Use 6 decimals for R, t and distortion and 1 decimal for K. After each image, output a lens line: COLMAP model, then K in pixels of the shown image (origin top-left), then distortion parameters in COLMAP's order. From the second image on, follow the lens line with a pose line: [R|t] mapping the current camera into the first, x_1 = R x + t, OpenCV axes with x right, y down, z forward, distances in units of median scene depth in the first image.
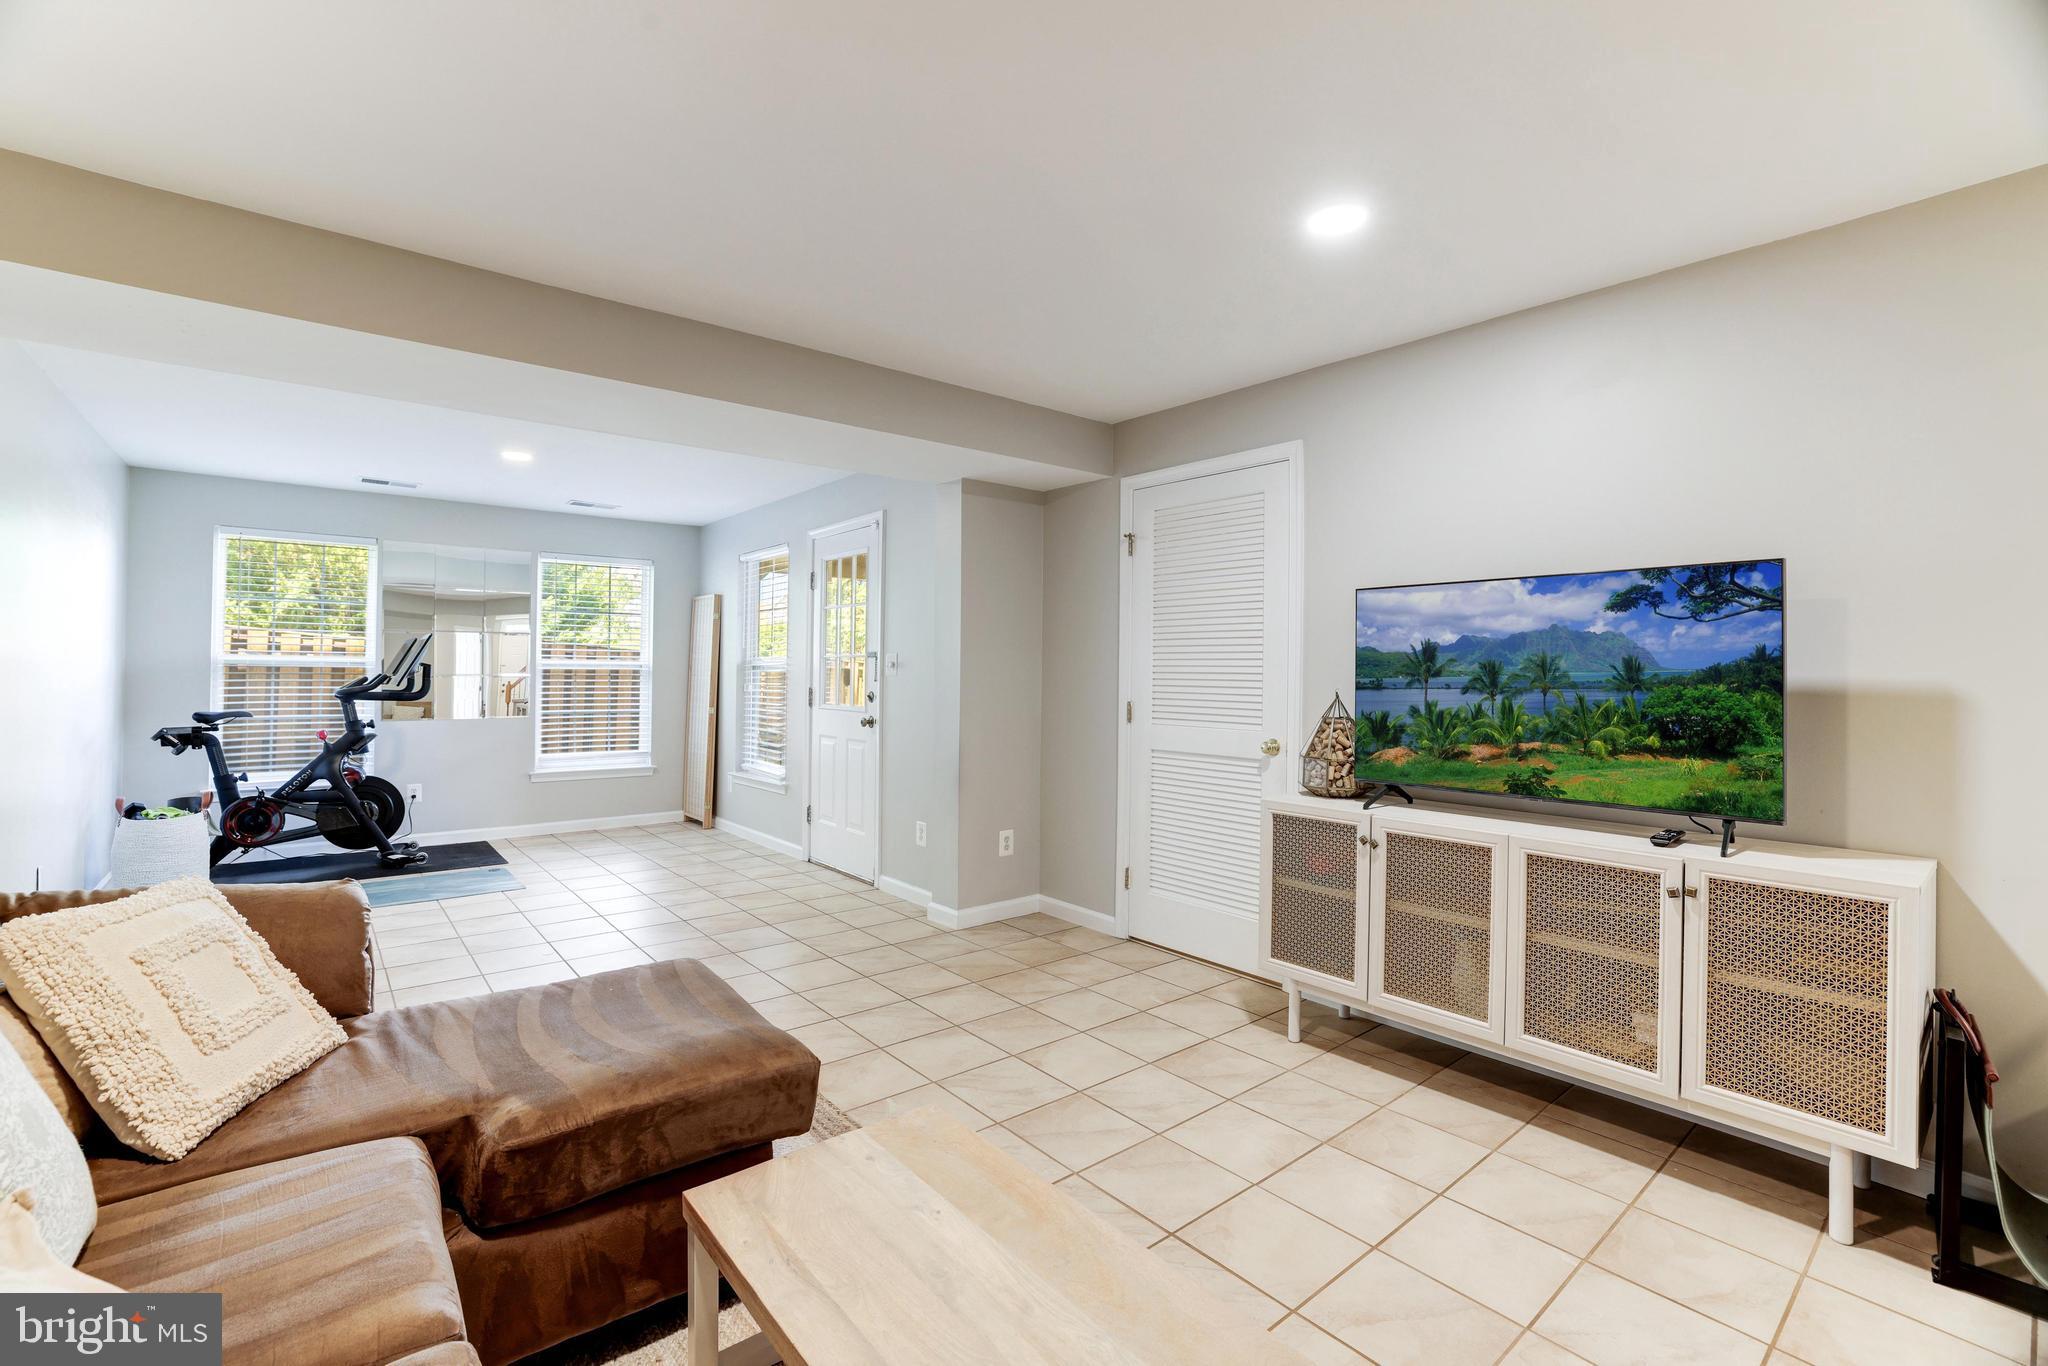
lens RADIAL K [[882.9, 0, 1023.2], [0, 882.9, 672.8], [0, 0, 1]] dist [-0.047413, 0.015337]
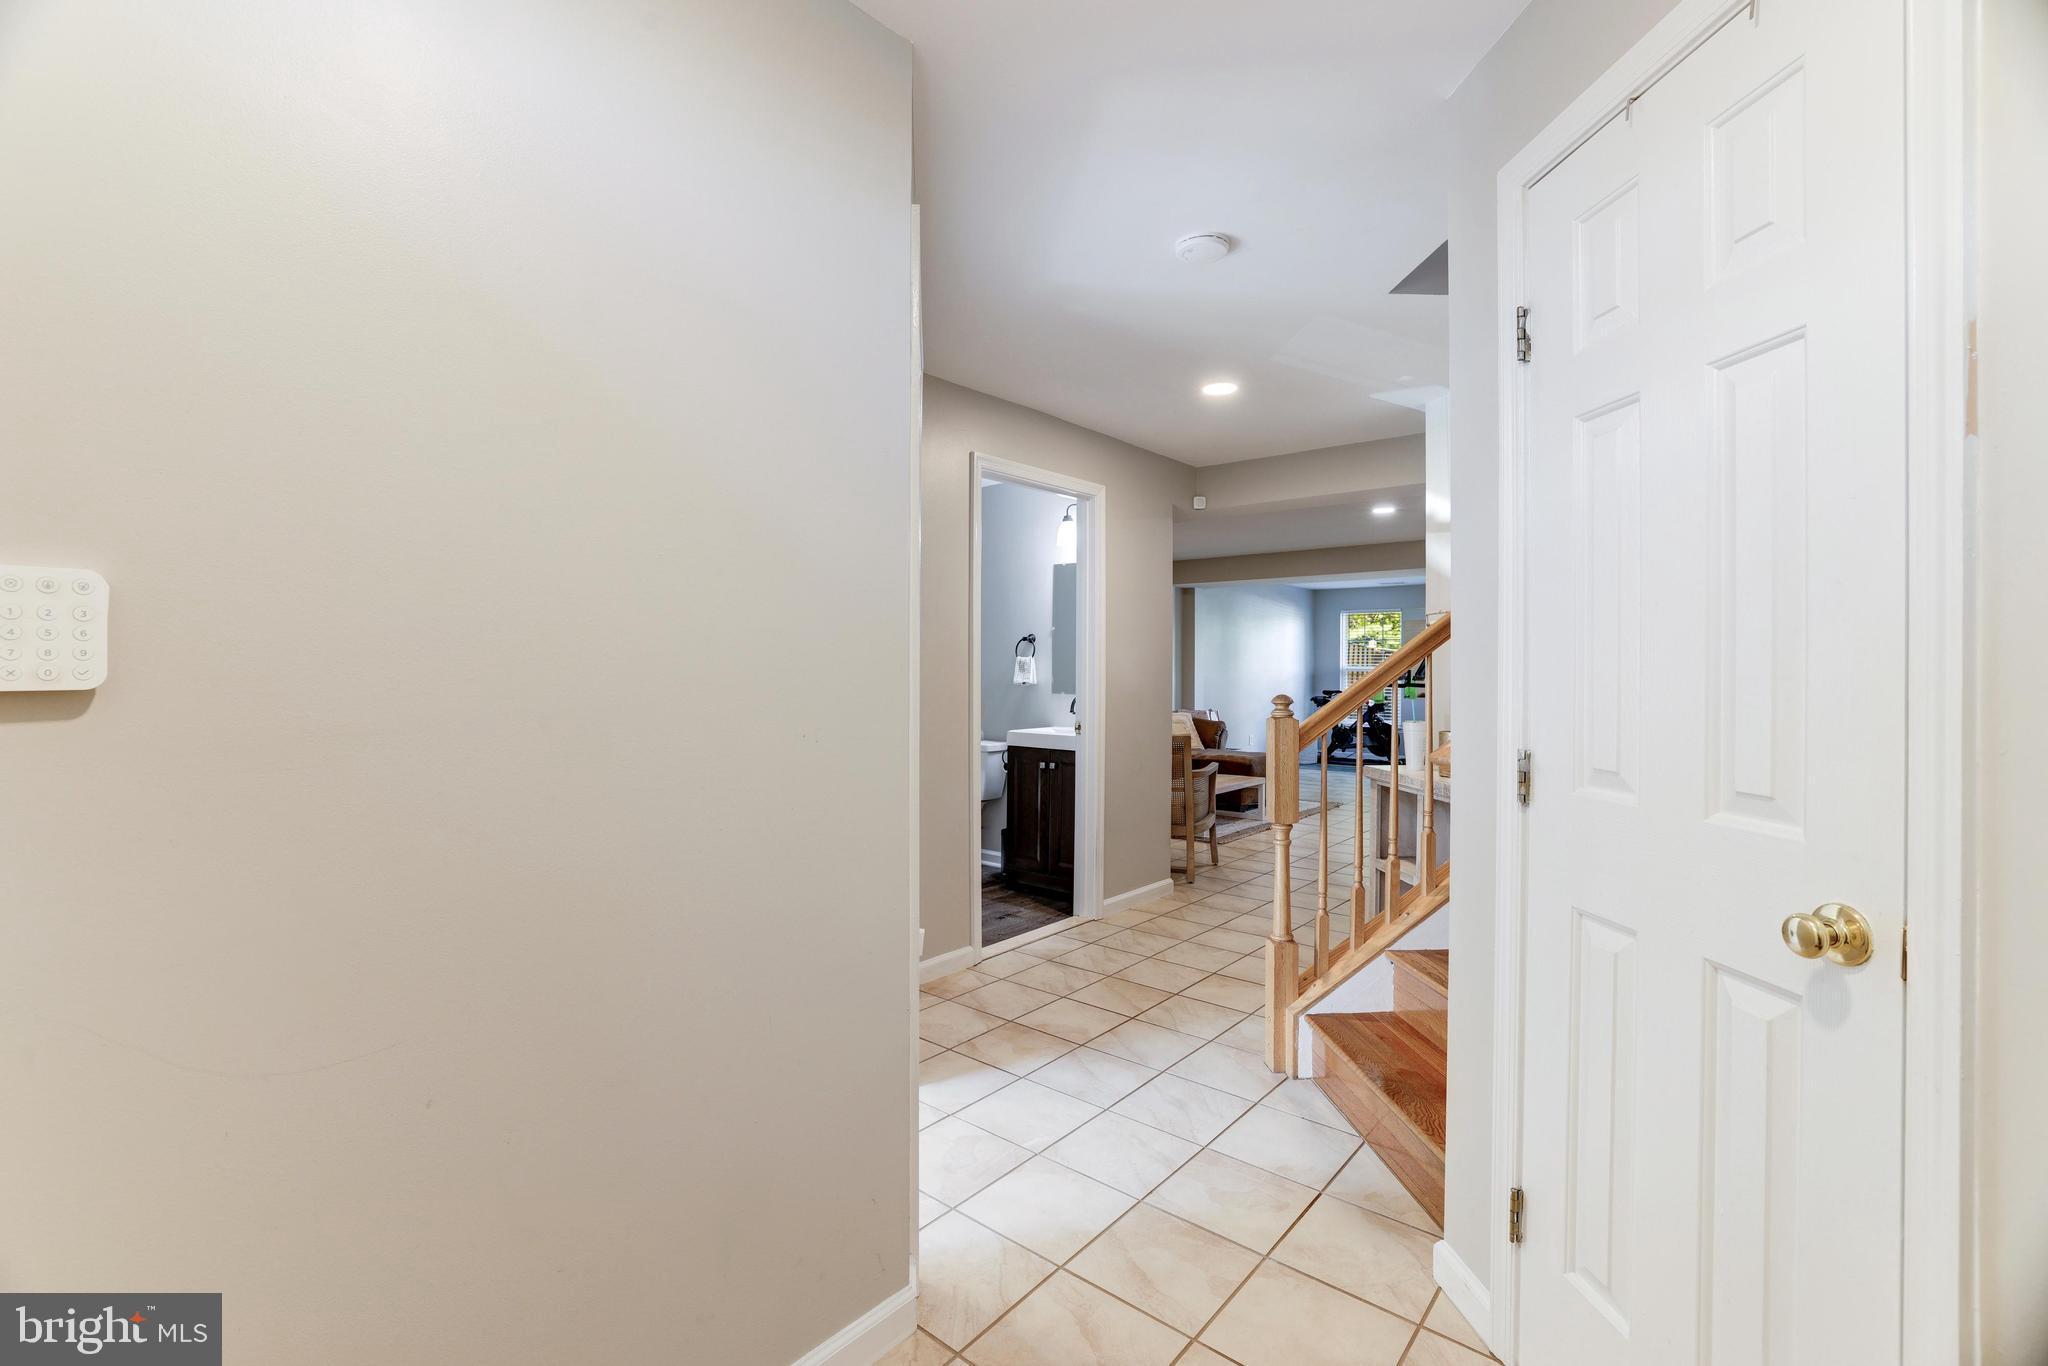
lens RADIAL K [[895.9, 0, 1004.5], [0, 895.9, 657.6], [0, 0, 1]] dist [-0.017465, 0.000257]
pose [[0.175811, -0.019089, -0.984239, 1.402177], [-0.004354, 0.999787, -0.020168, 0.008447], [0.984414, 0.007831, 0.175691, -0.347407]]
